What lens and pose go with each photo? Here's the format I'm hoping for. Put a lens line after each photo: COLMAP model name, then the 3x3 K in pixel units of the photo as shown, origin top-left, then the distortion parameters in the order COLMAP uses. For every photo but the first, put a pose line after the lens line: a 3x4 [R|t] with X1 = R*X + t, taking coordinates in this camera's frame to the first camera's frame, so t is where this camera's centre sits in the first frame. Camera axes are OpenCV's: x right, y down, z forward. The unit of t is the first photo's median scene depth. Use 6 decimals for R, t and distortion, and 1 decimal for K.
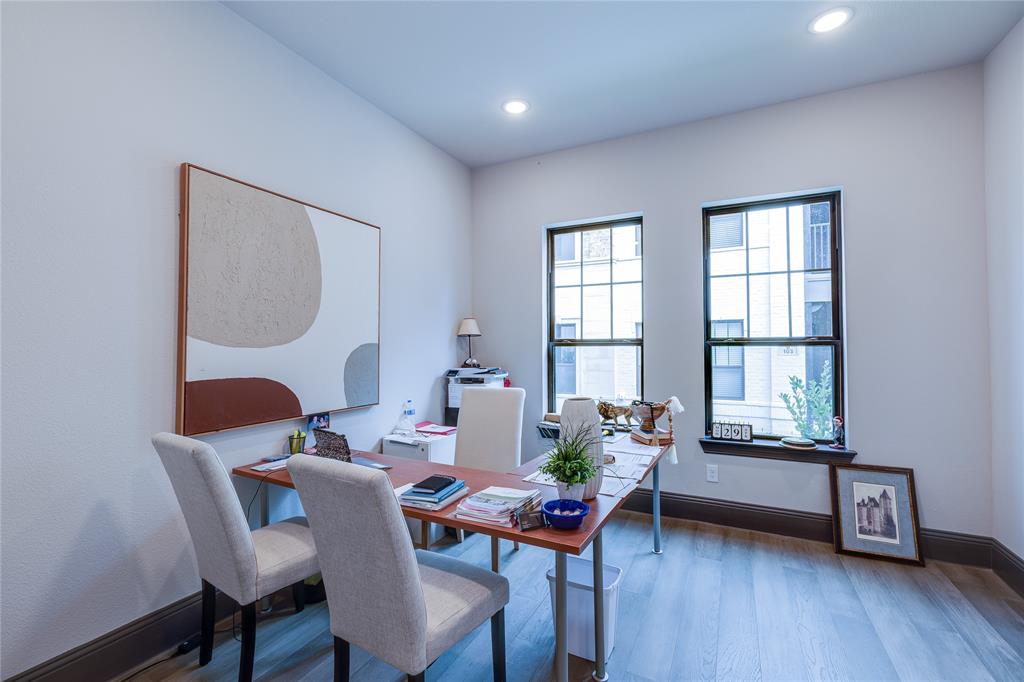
lens RADIAL K [[434.3, 0, 506.8], [0, 434.3, 339.3], [0, 0, 1]] dist [-0.000541, 0.000195]
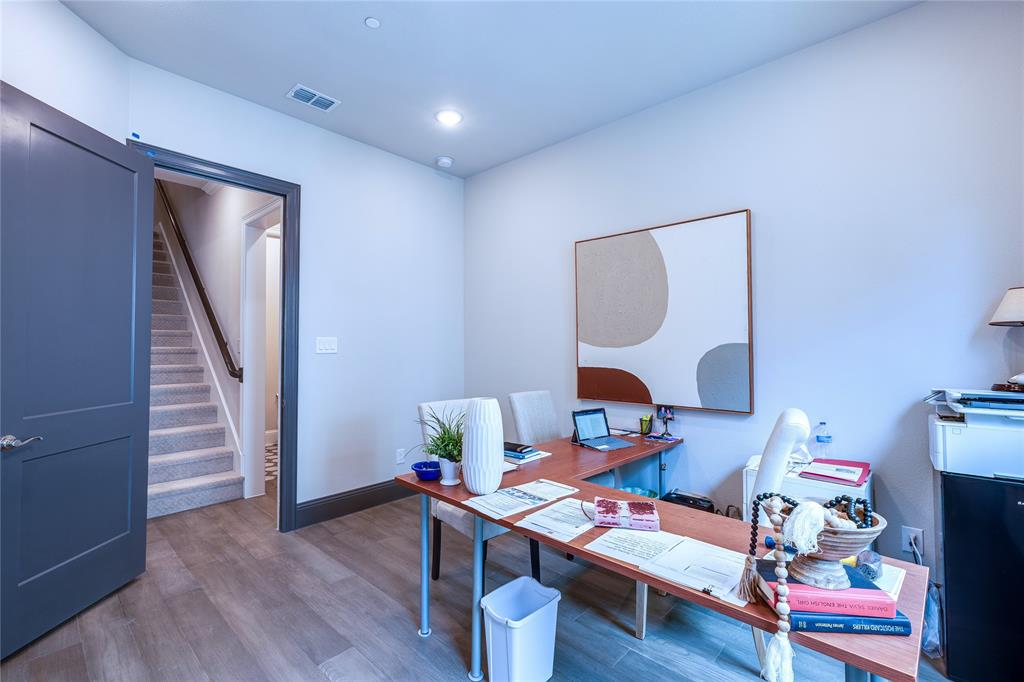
lens RADIAL K [[434.3, 0, 506.8], [0, 434.3, 339.3], [0, 0, 1]] dist [-0.000541, 0.000195]
pose [[-0.279621, -0.022603, -0.959844, 0.795918], [0.014808, 0.999502, -0.027850, 0.023576], [0.959996, -0.022001, -0.279147, 0.939795]]
